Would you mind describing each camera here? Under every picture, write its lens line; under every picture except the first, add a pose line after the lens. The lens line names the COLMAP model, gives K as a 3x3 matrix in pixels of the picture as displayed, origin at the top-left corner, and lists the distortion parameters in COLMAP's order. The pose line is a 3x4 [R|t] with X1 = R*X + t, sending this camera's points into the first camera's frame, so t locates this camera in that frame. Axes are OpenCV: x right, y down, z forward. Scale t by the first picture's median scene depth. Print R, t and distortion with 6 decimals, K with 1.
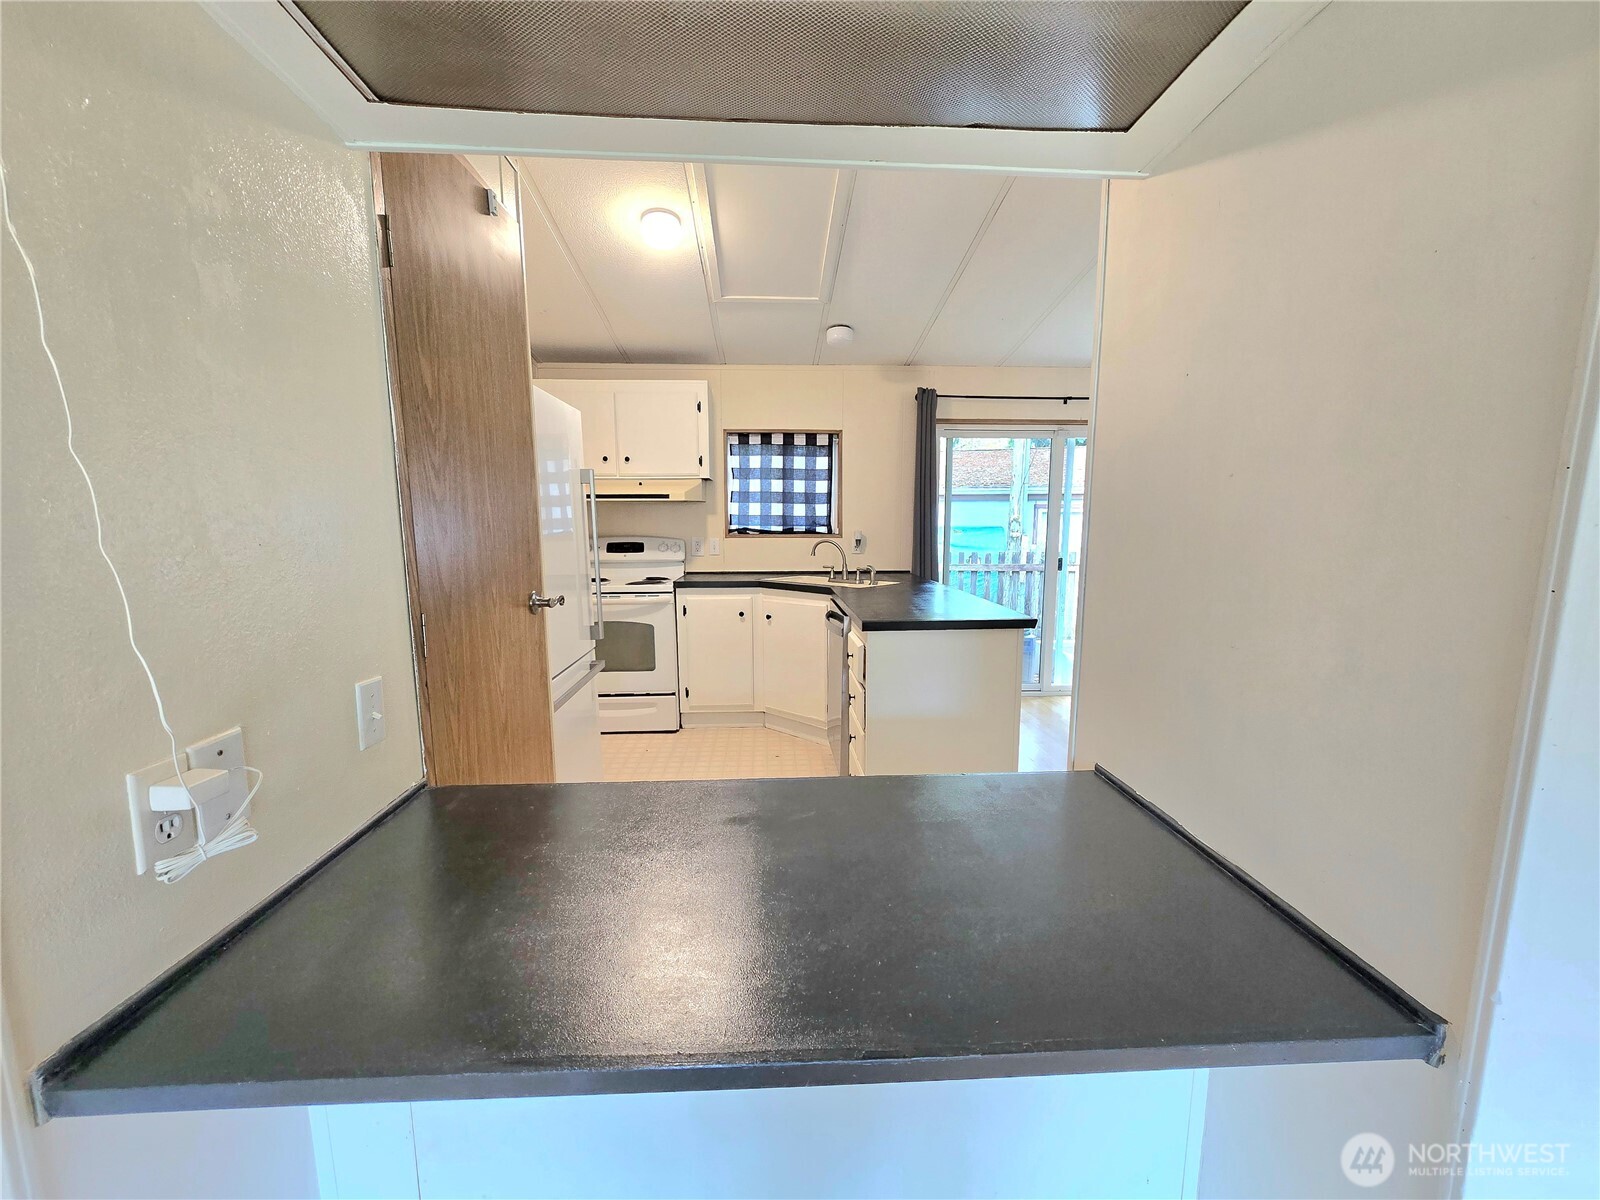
lens RADIAL K [[659.6, 0, 798.9], [0, 659.6, 612.0], [0, 0, 1]] dist [-0.007174, 0.000505]
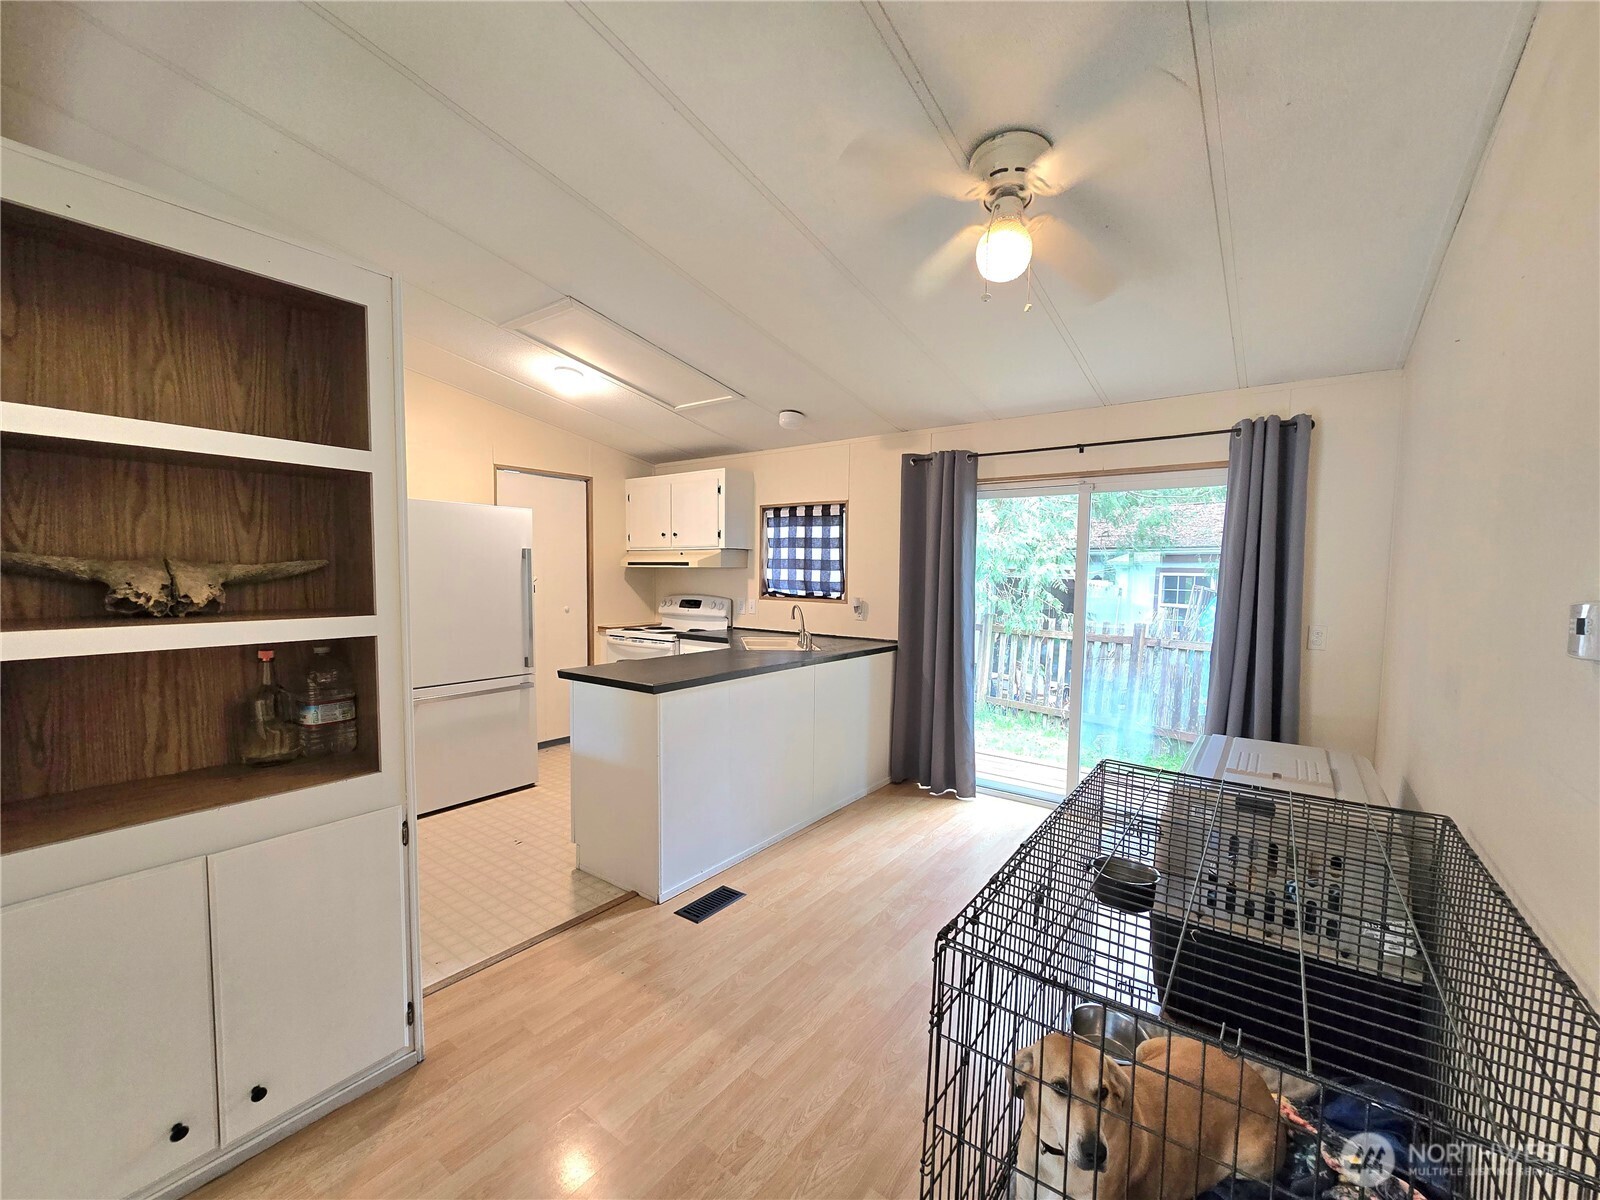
lens RADIAL K [[659.6, 0, 797.2], [0, 659.6, 616.8], [0, 0, 1]] dist [-0.007174, 0.000505]
pose [[0.770826, 0.055412, -0.634631, 0.663847], [-0.103145, 0.993921, -0.038496, -0.045556], [0.628640, 0.095133, 0.771855, 0.166964]]
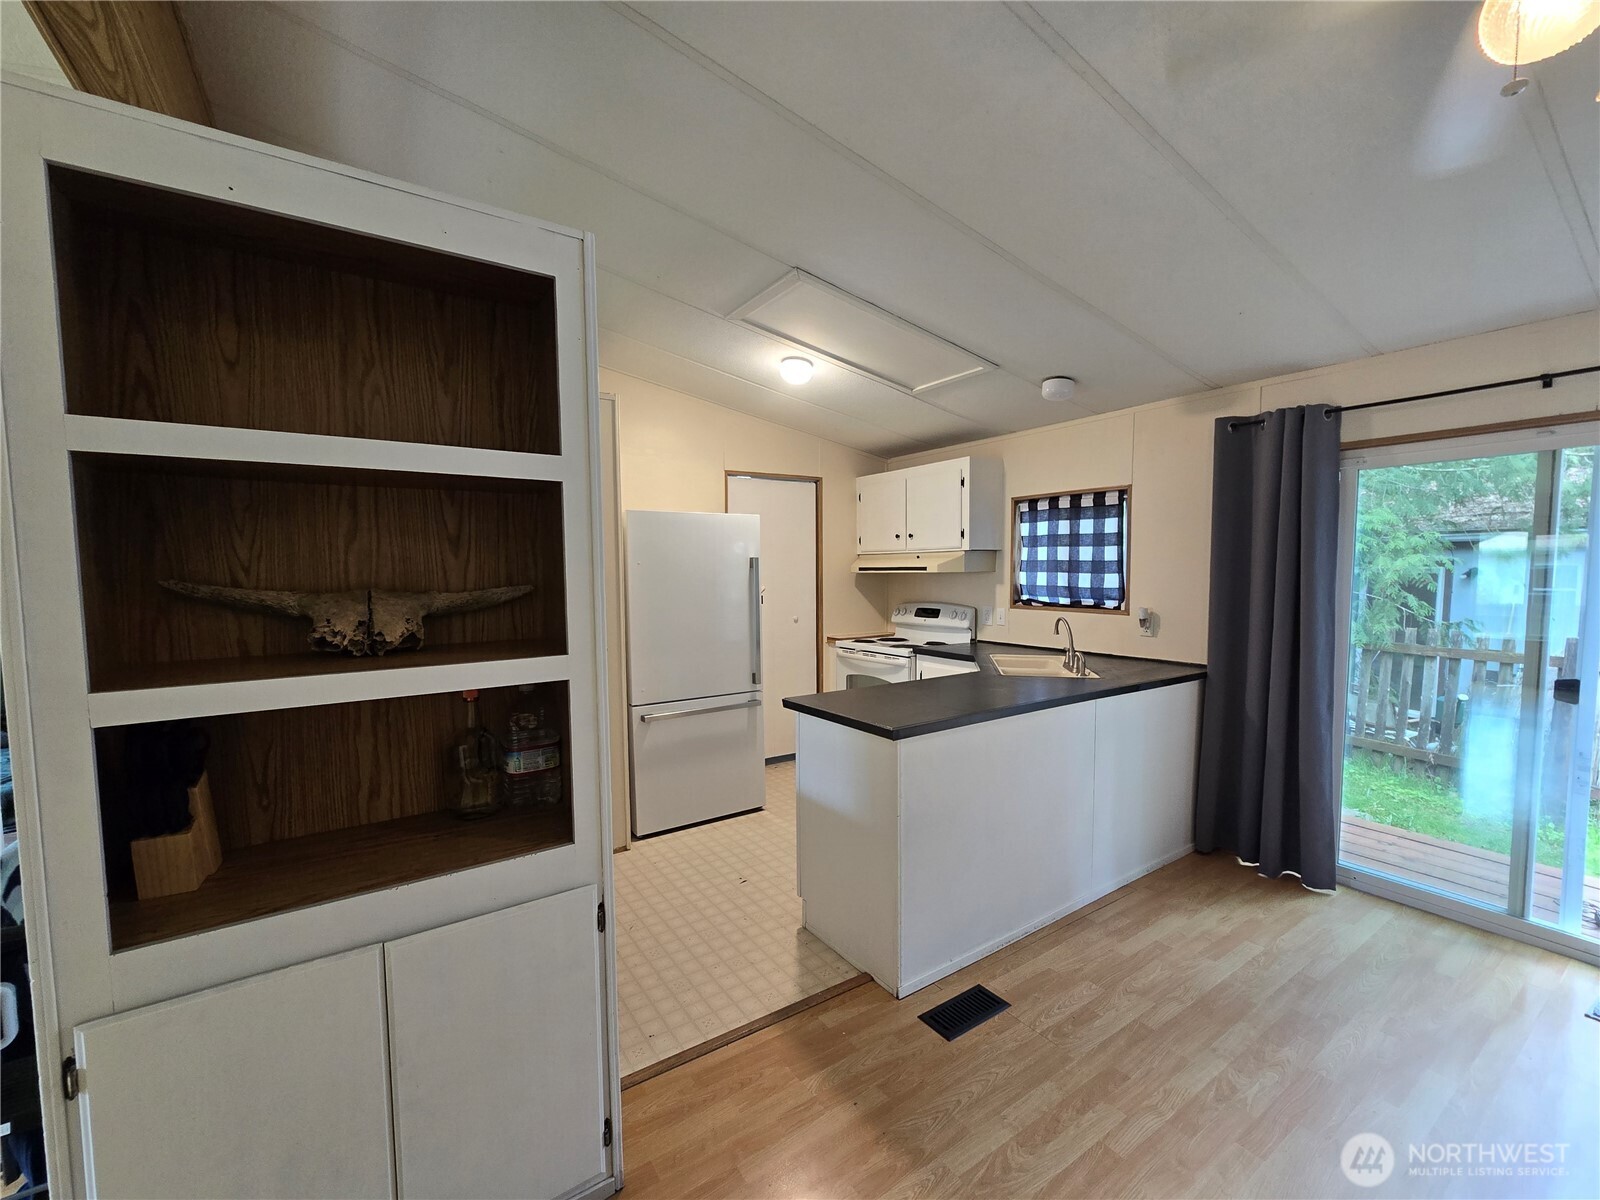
lens RADIAL K [[659.6, 0, 793.0], [0, 659.6, 612.7], [0, 0, 1]] dist [-0.007174, 0.000505]
pose [[0.509783, 0.055187, -0.858531, 0.555838], [-0.113201, 0.993567, -0.003349, -0.067223], [0.852823, 0.098894, 0.512750, 0.236685]]
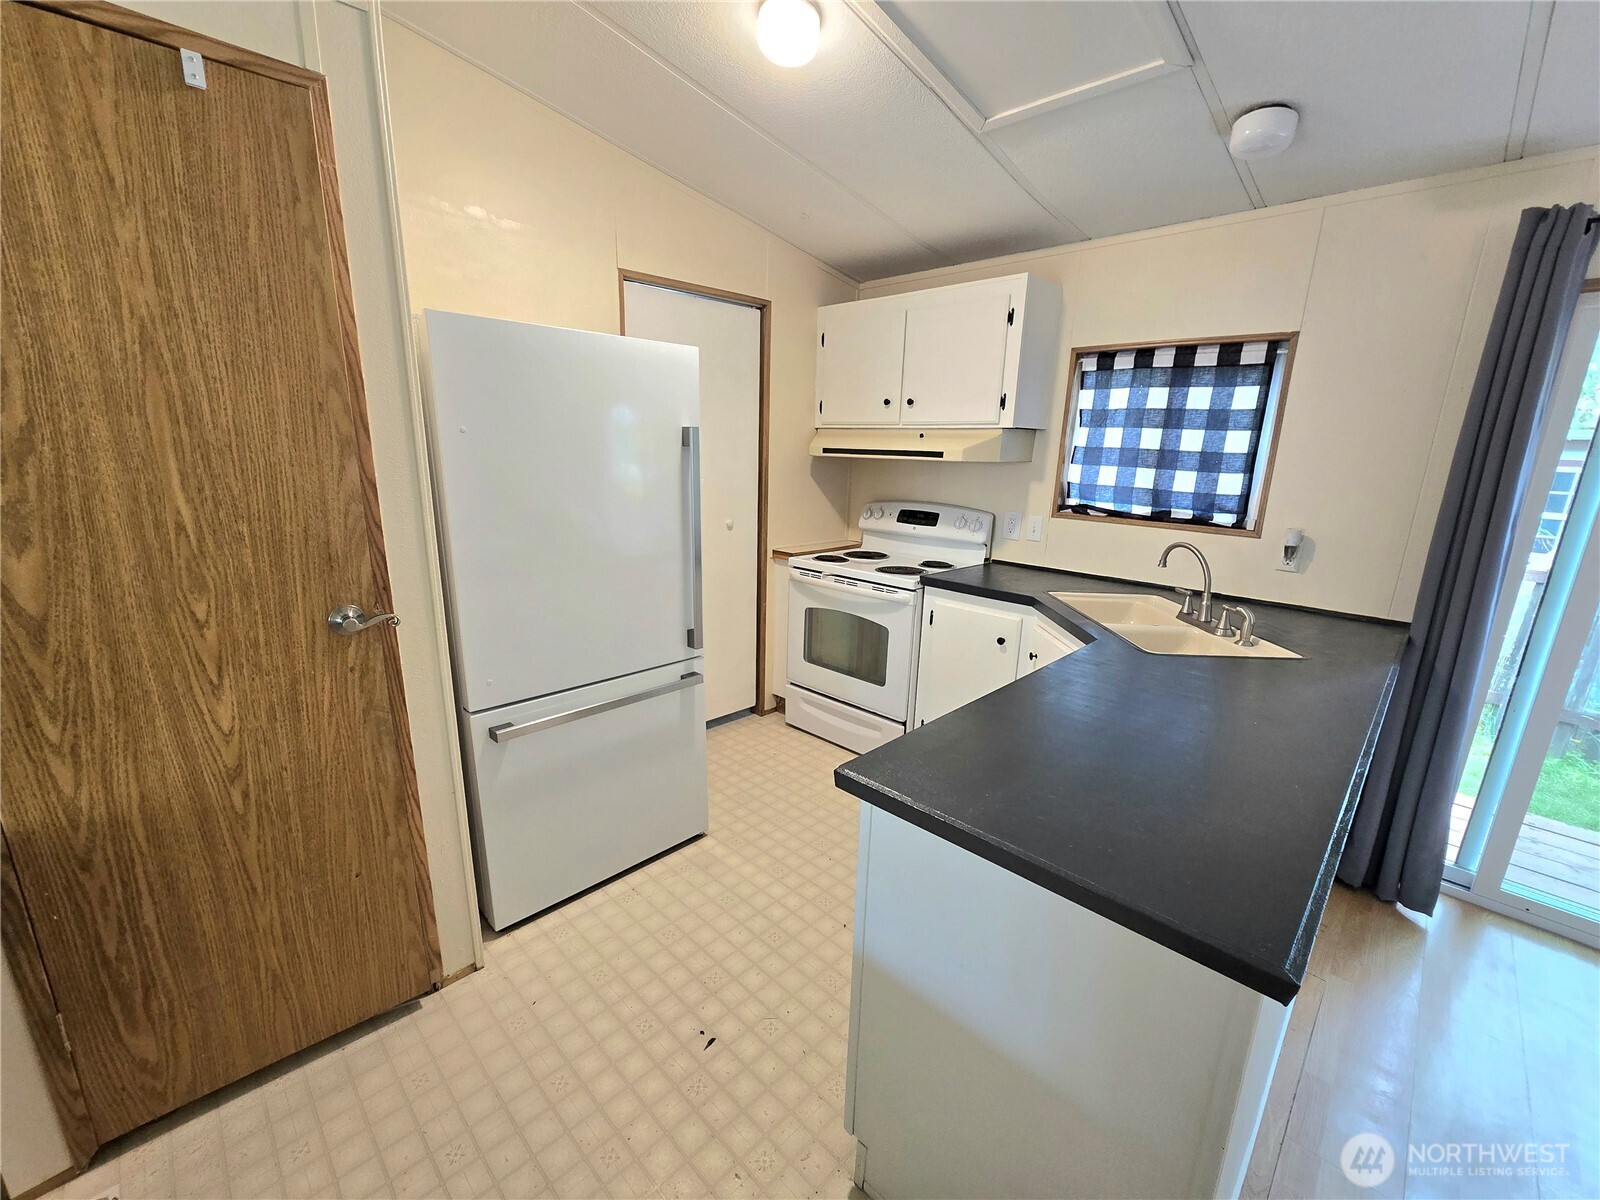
lens RADIAL K [[659.6, 0, 792.9], [0, 659.6, 612.1], [0, 0, 1]] dist [-0.007174, 0.000505]
pose [[0.670624, 0.202191, -0.713711, 0.208590], [-0.129405, 0.979271, 0.155830, -0.088727], [0.730423, -0.012145, 0.682887, 0.353780]]
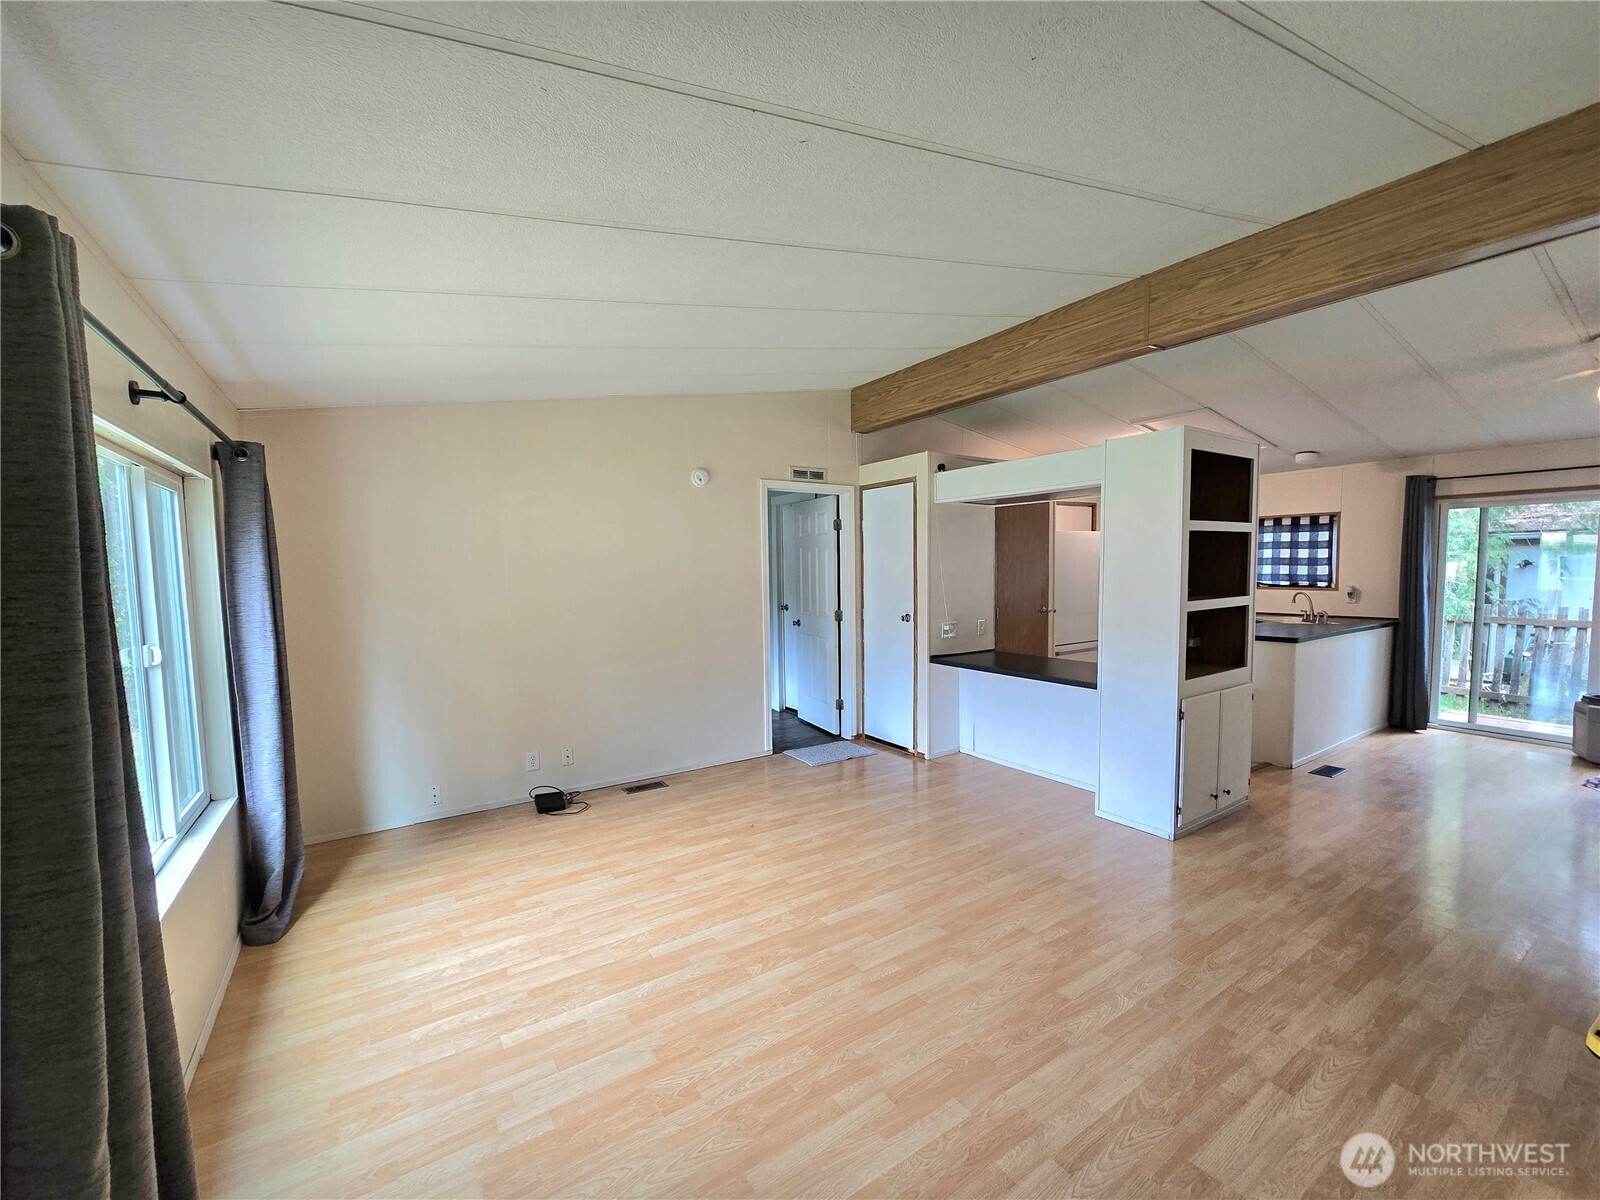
lens RADIAL K [[659.6, 0, 790.5], [0, 659.6, 613.7], [0, 0, 1]] dist [-0.007174, 0.000505]
pose [[0.495811, 0.054337, -0.866729, 0.679460], [-0.105259, 0.994443, 0.002130, 0.048147], [0.862028, 0.090175, 0.498775, -0.623751]]
